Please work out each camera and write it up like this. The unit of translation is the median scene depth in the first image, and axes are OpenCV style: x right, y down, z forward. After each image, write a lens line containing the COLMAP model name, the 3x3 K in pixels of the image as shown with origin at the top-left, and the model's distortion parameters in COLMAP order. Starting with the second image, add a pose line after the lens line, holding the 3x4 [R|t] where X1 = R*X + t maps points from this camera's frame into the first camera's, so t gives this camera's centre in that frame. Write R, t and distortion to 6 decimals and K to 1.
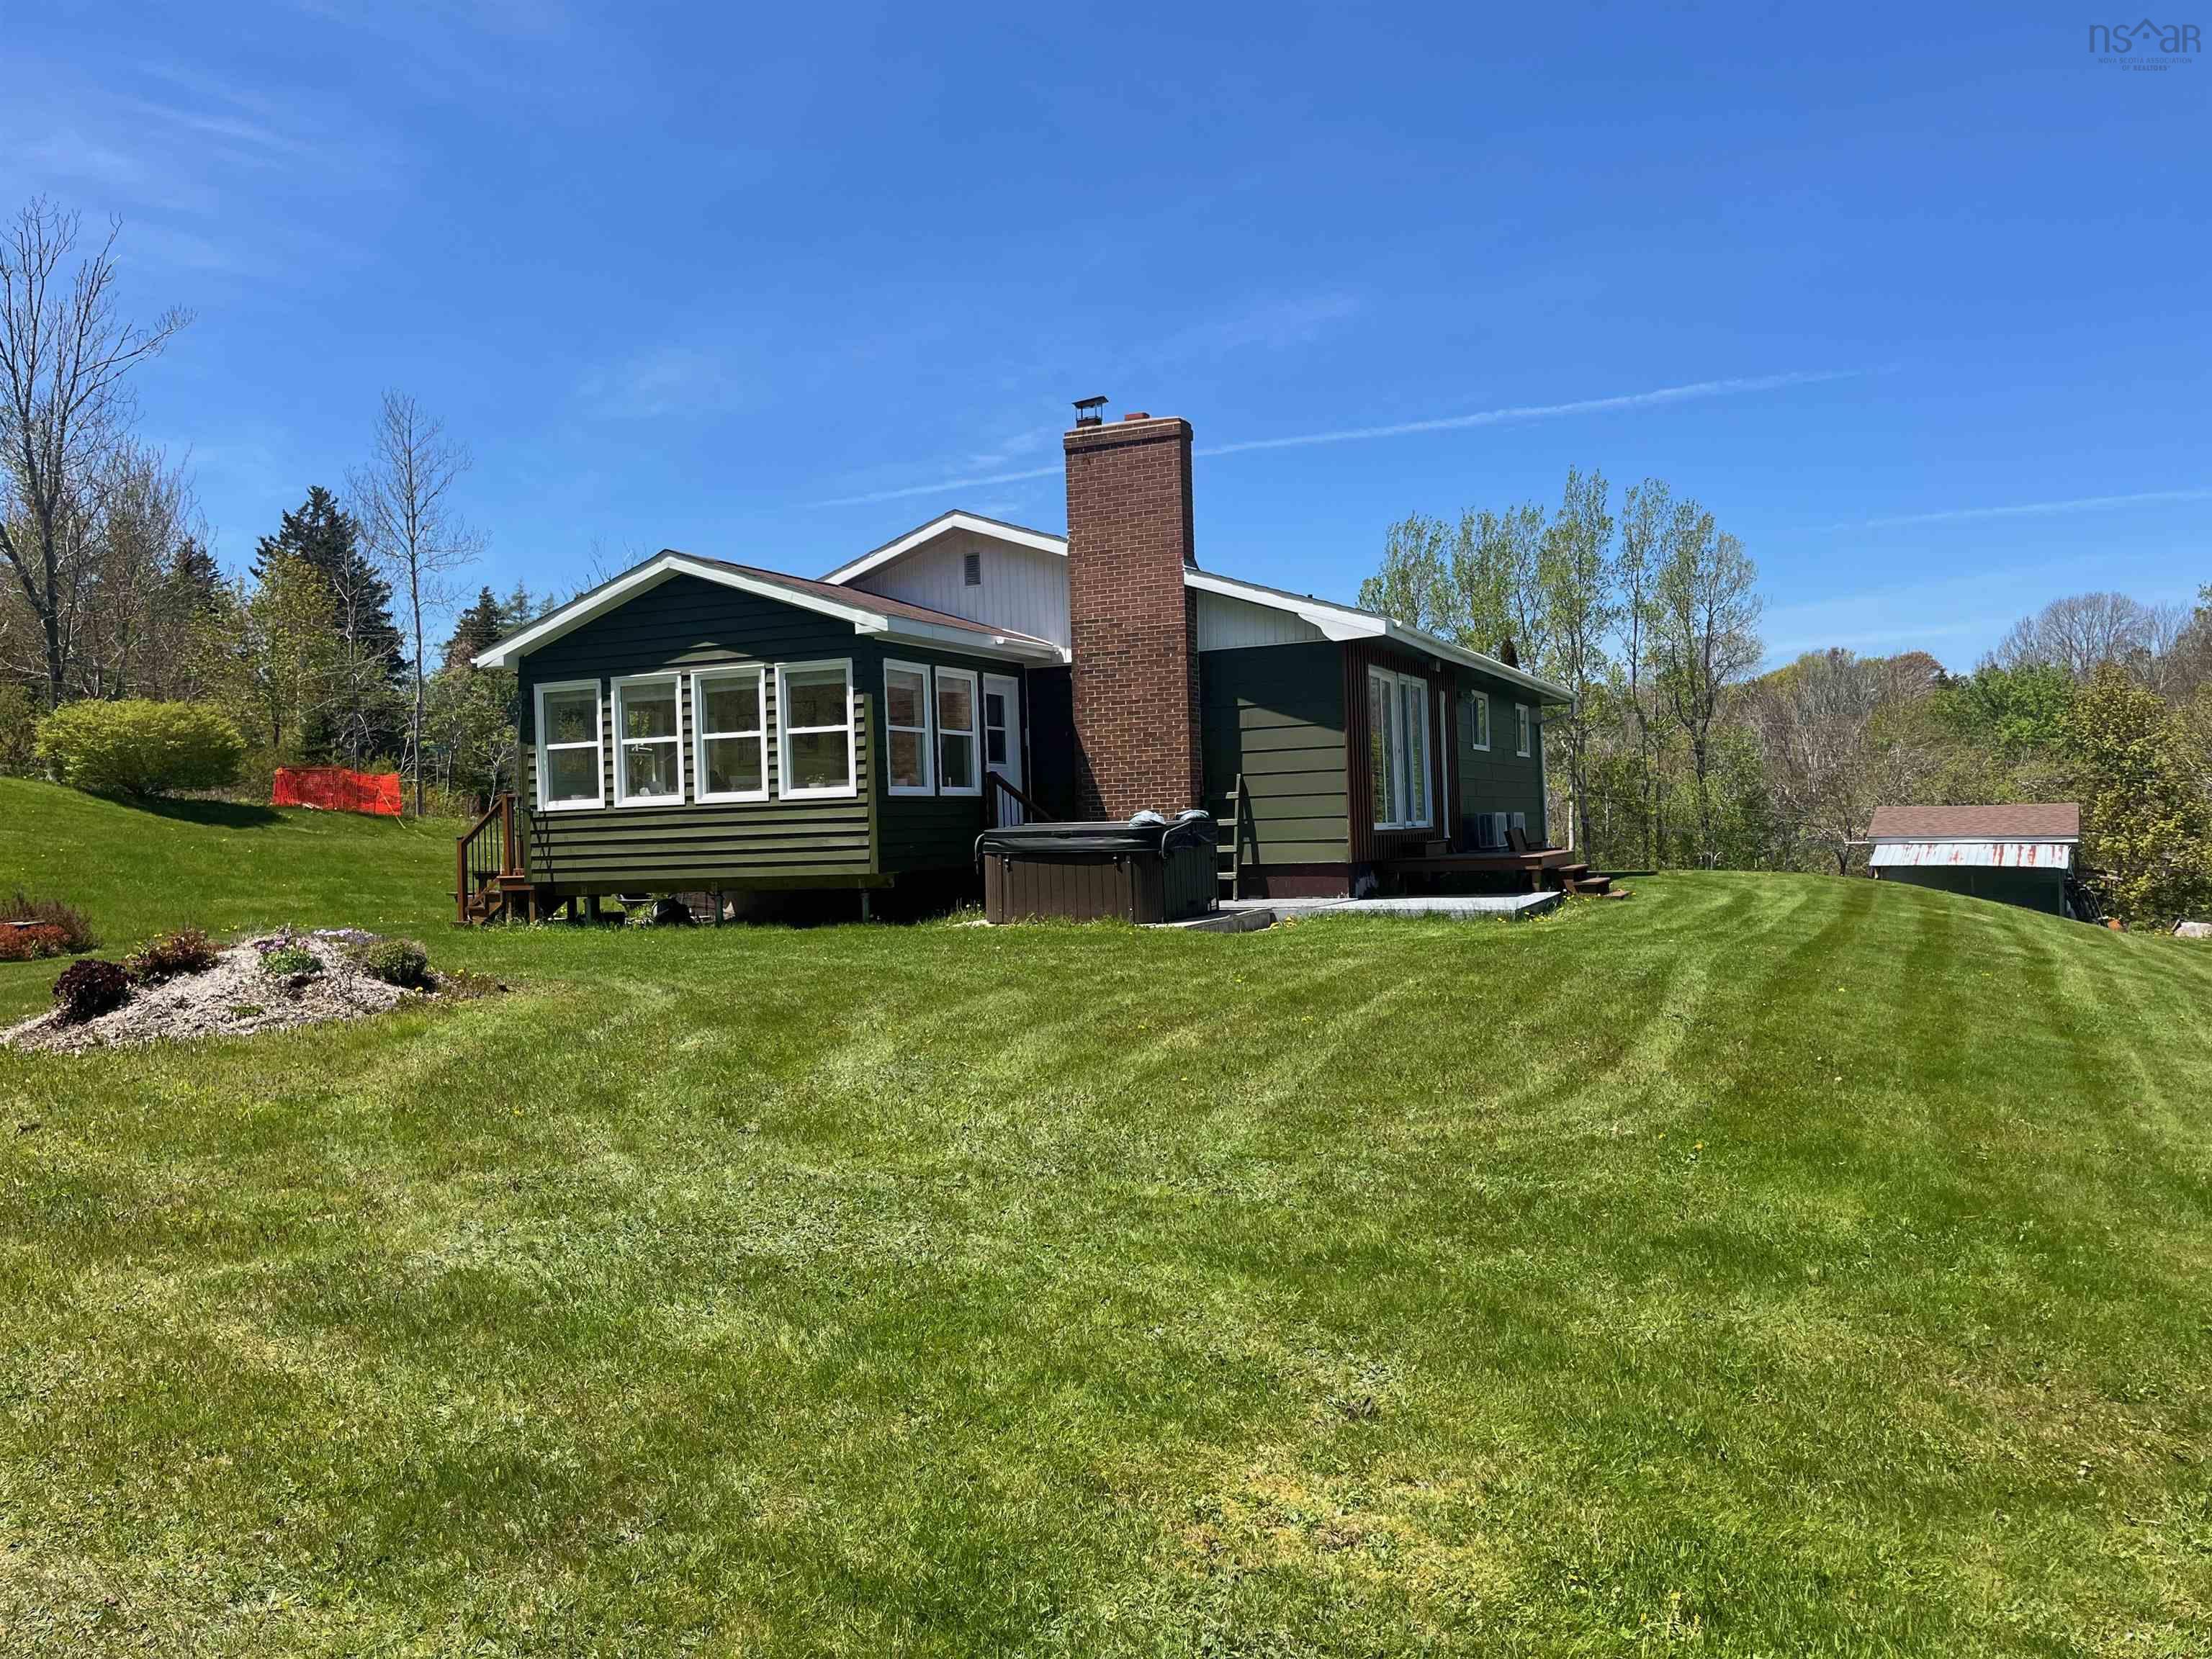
lens RADIAL K [[1672.6, 0, 1113.7], [0, 1672.6, 807.3], [0, 0, 1]] dist [0.058100, -0.064581]
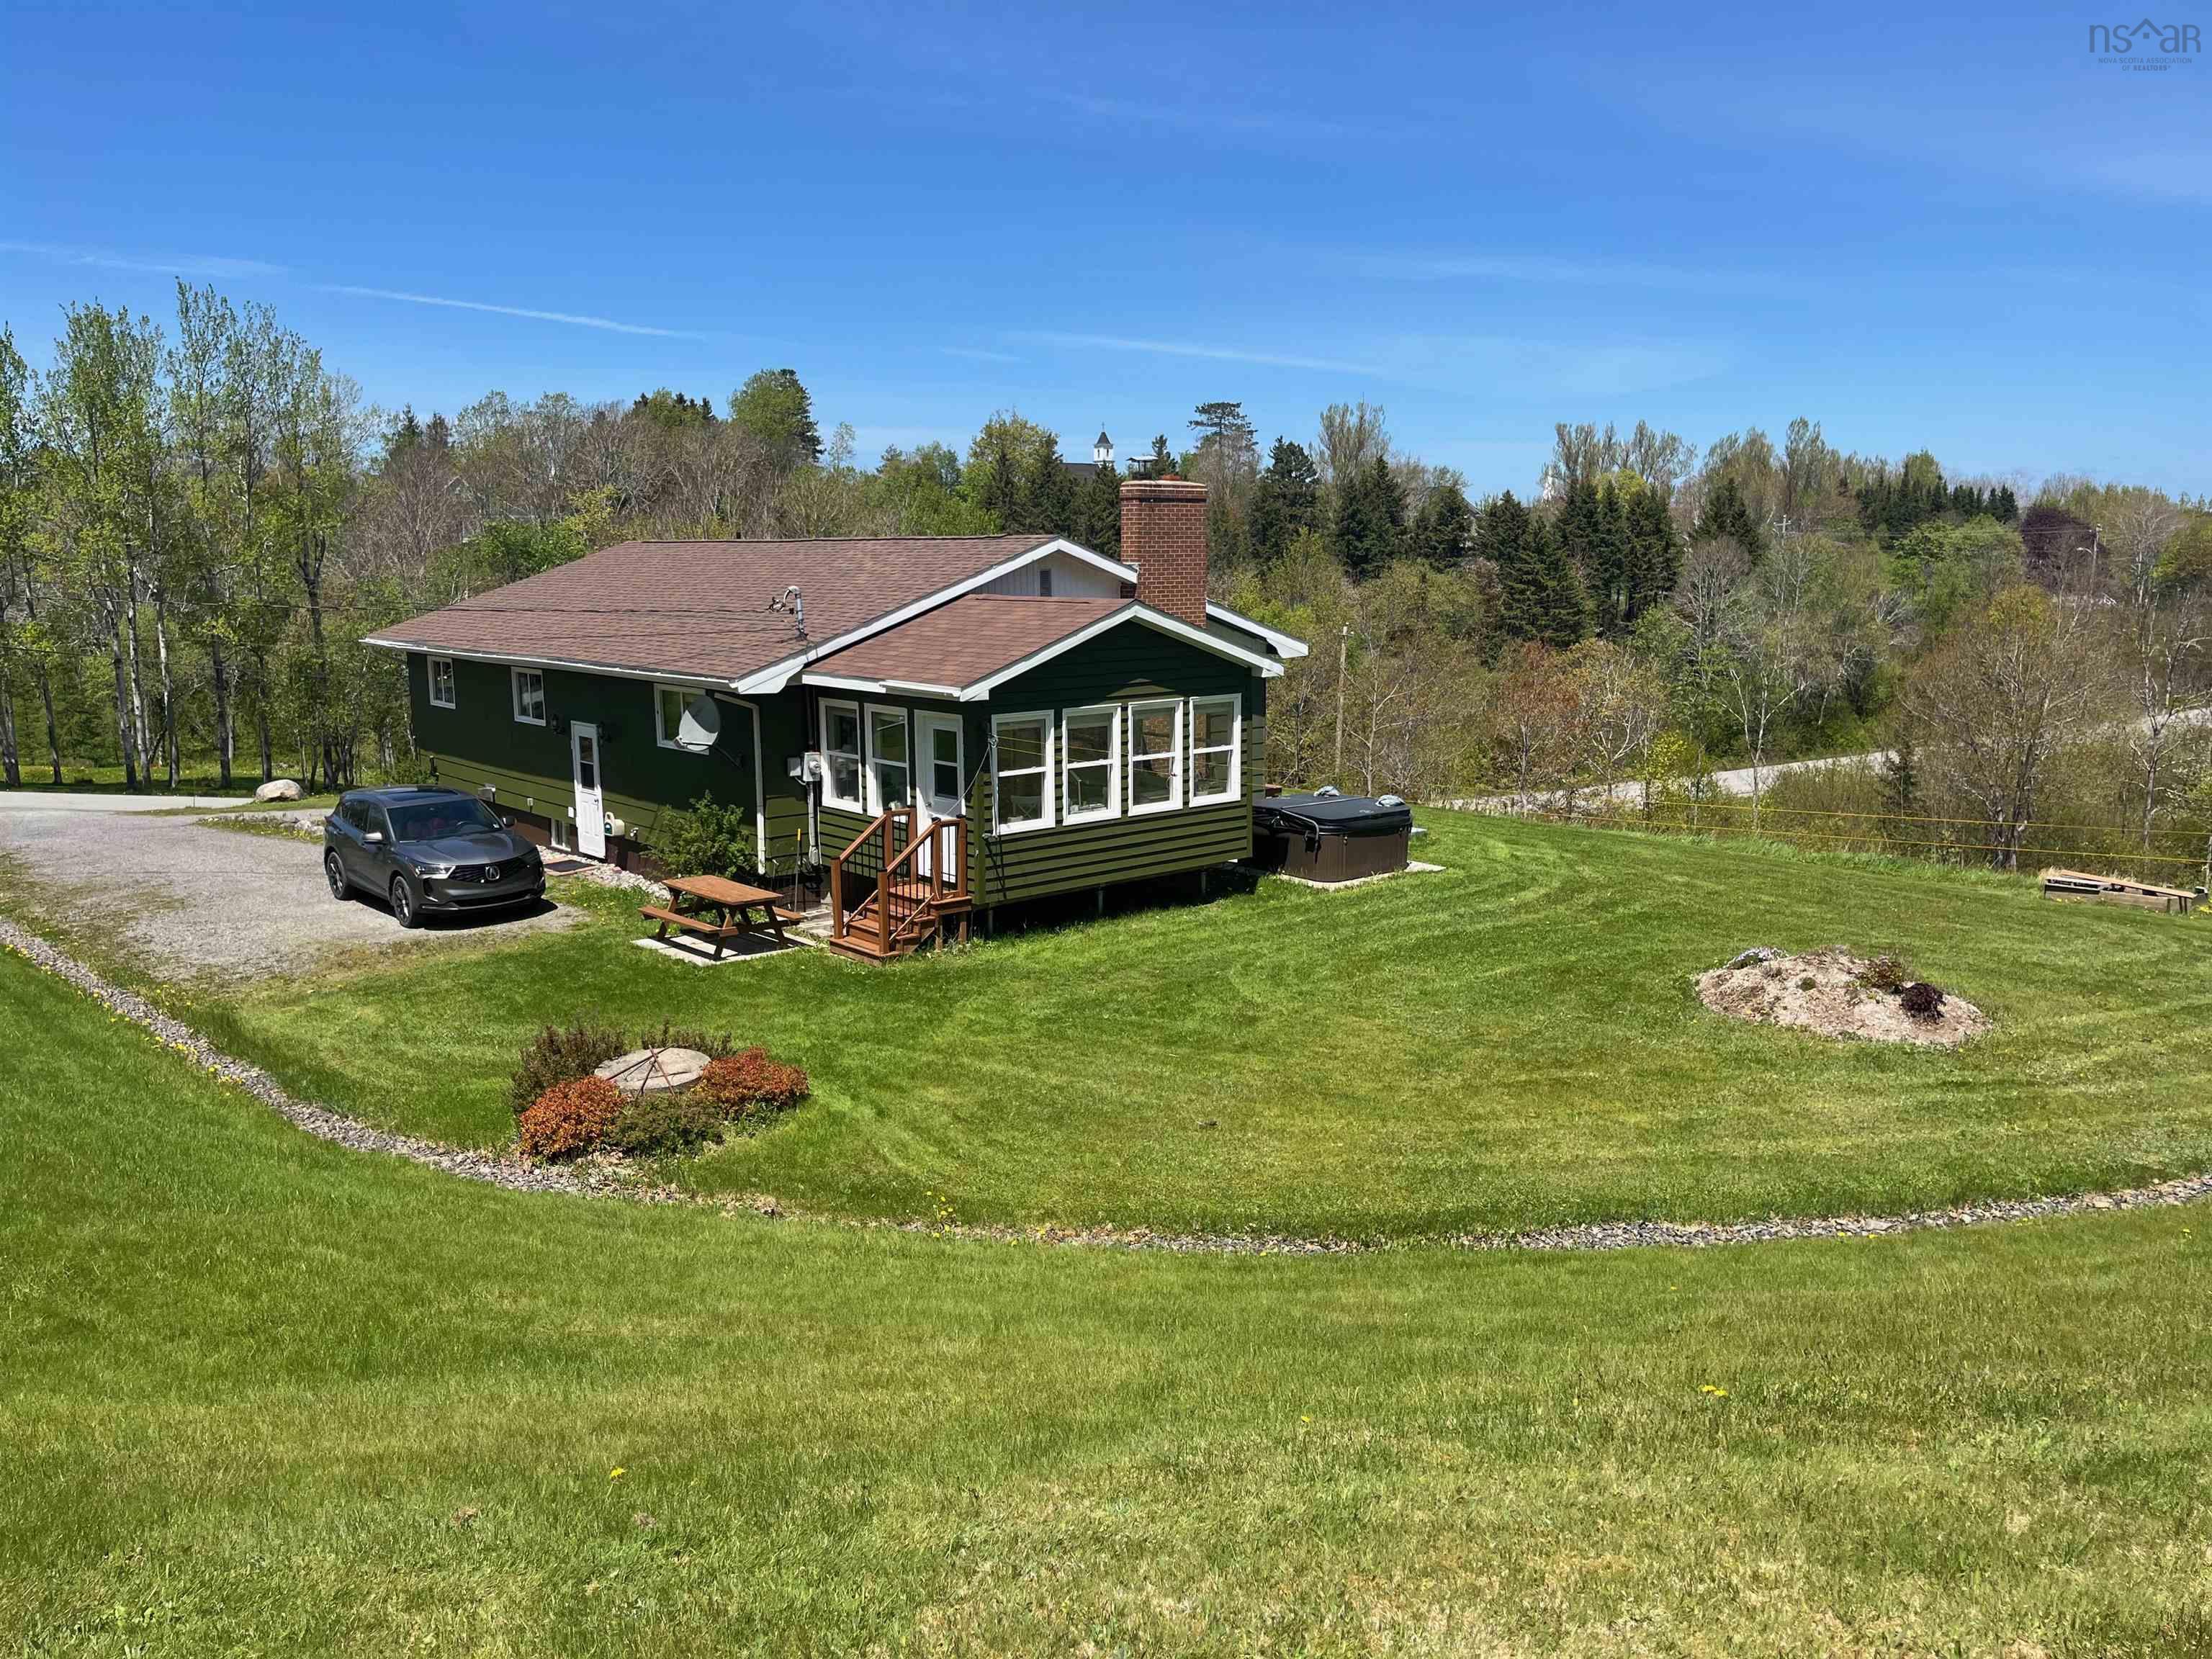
lens RADIAL K [[1672.6, 0, 1081.9], [0, 1672.6, 833.8], [0, 0, 1]] dist [0.058100, -0.064581]
pose [[0.429307, -0.119650, 0.895198, -1.256861], [-0.021262, 0.989572, 0.142461, -0.149313], [-0.902908, -0.080193, 0.422287, 0.511835]]
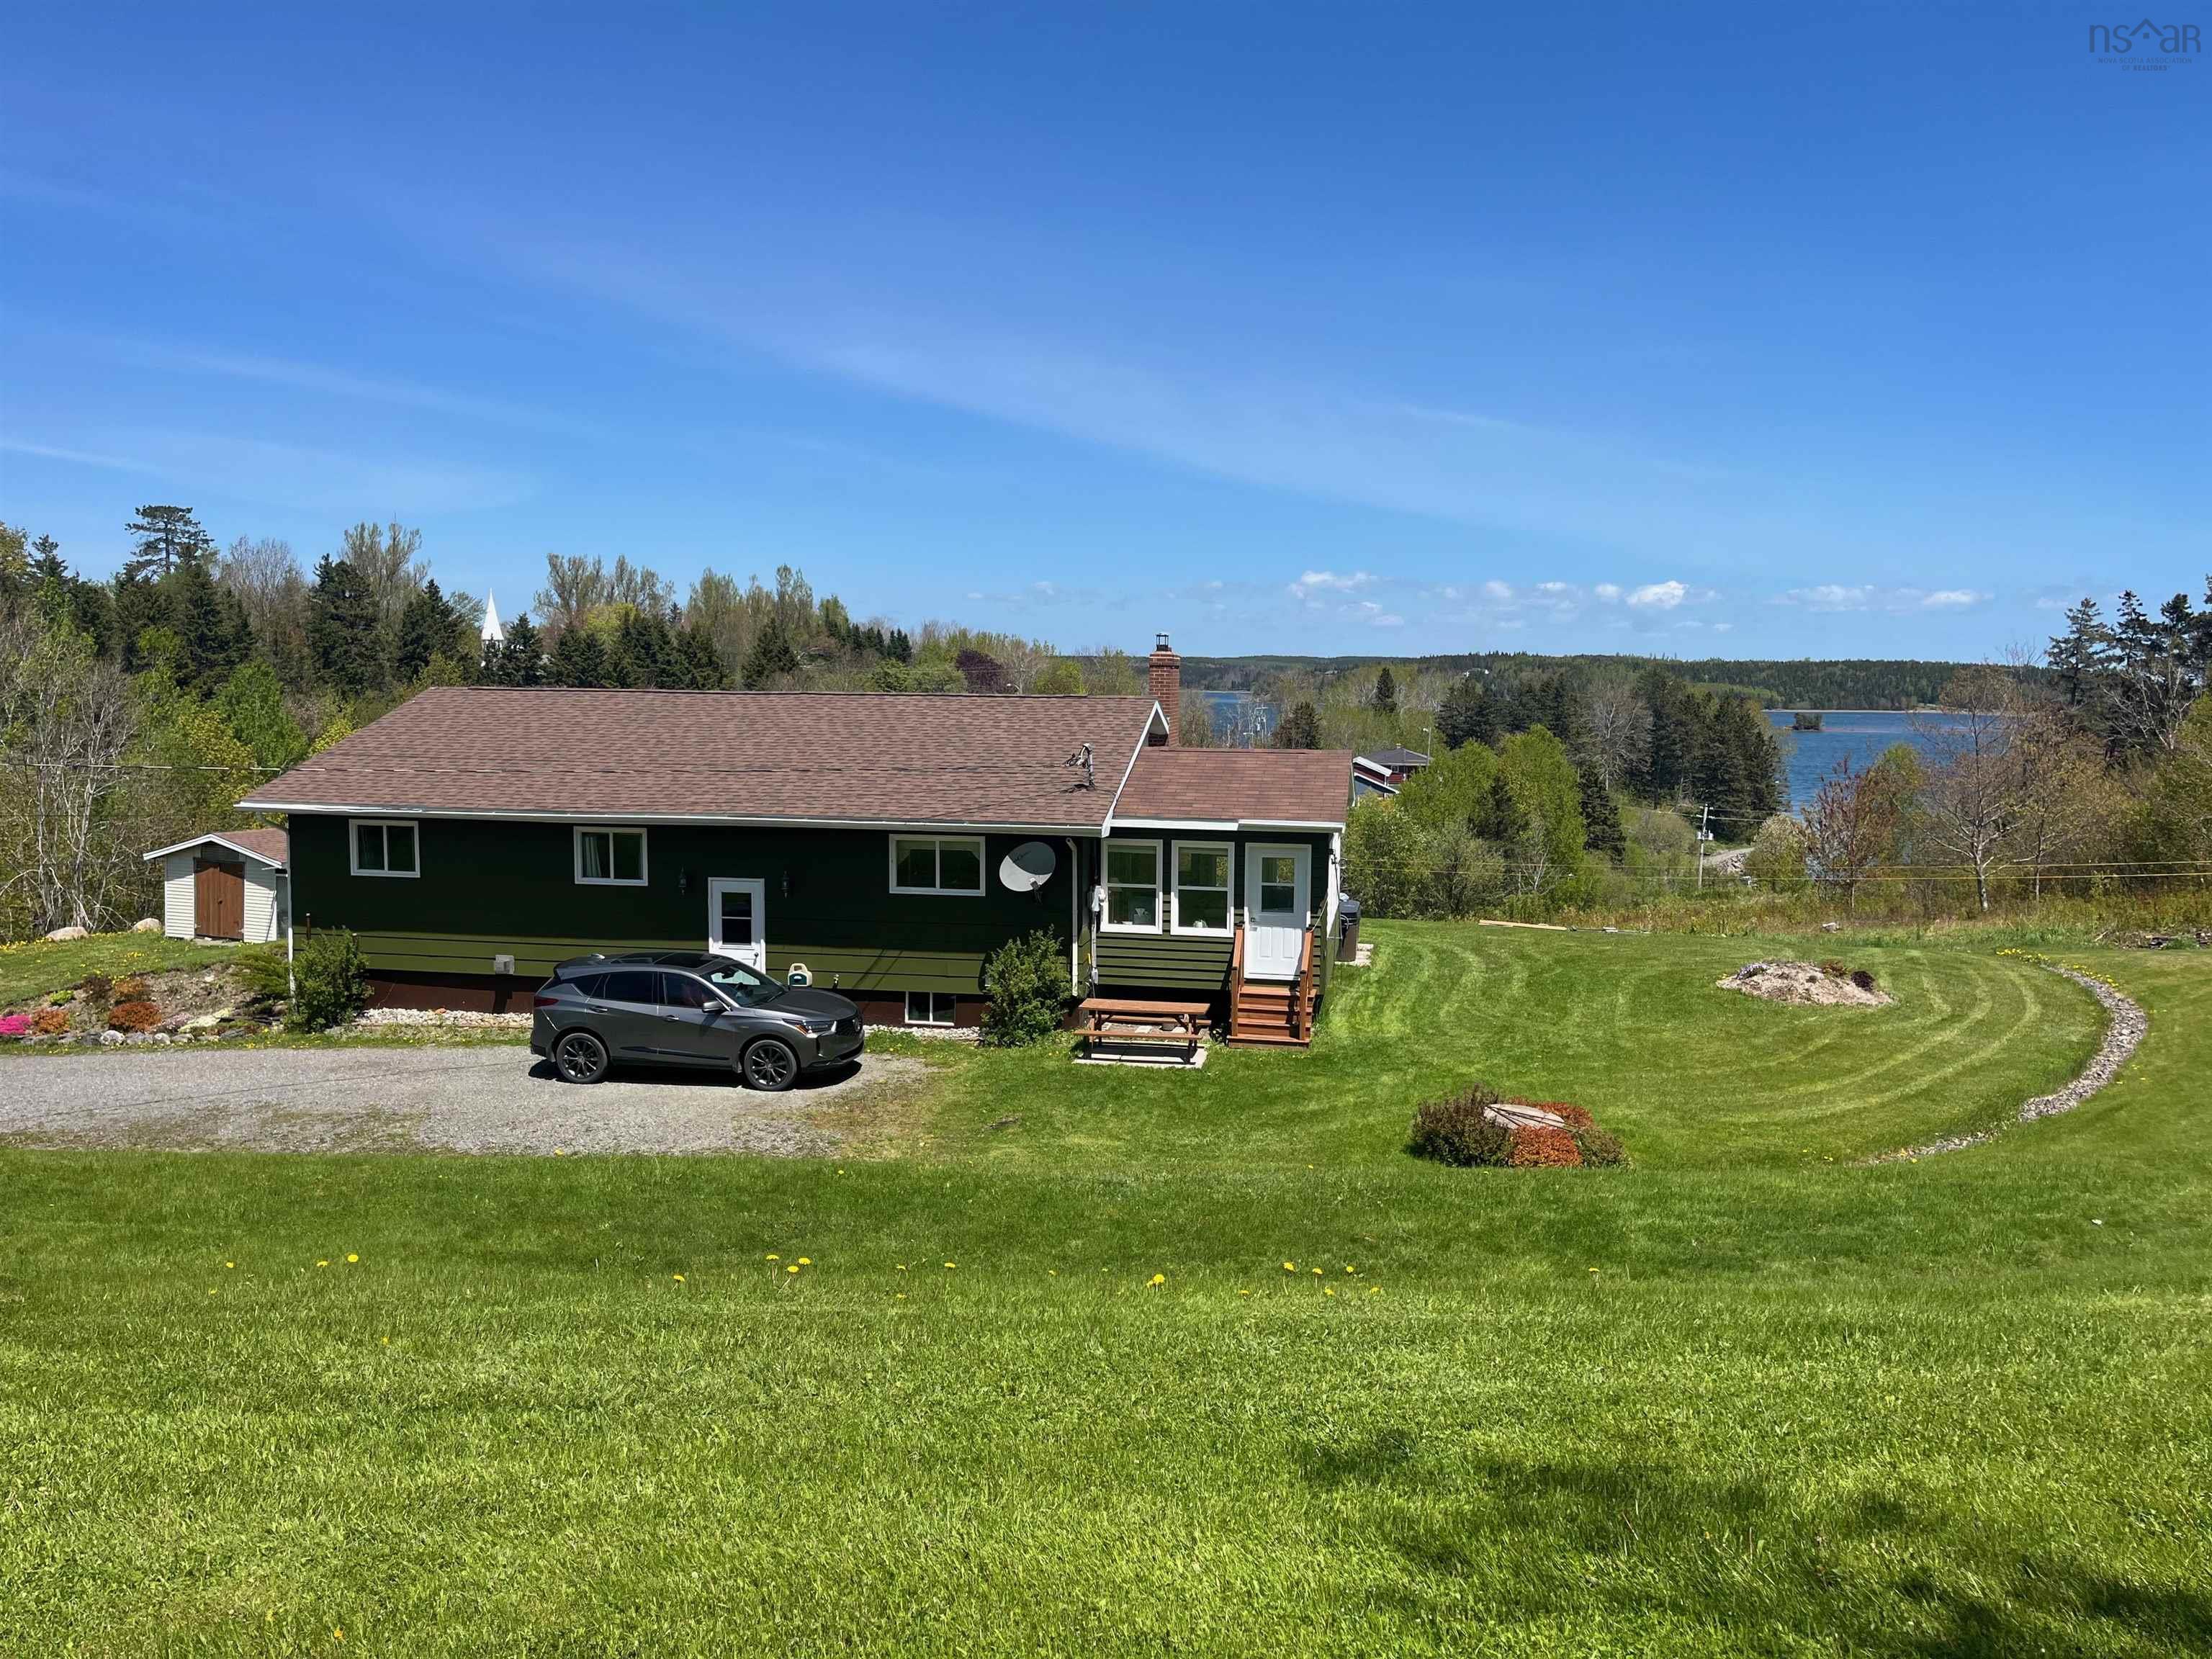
lens RADIAL K [[1672.6, 0, 1099.3], [0, 1672.6, 825.8], [0, 0, 1]] dist [0.058100, -0.064581]
pose [[-0.229035, -0.056368, 0.971785, -1.582929], [-0.014508, 0.998409, 0.054493, -0.156325], [-0.973310, -0.001618, -0.229489, 1.484333]]
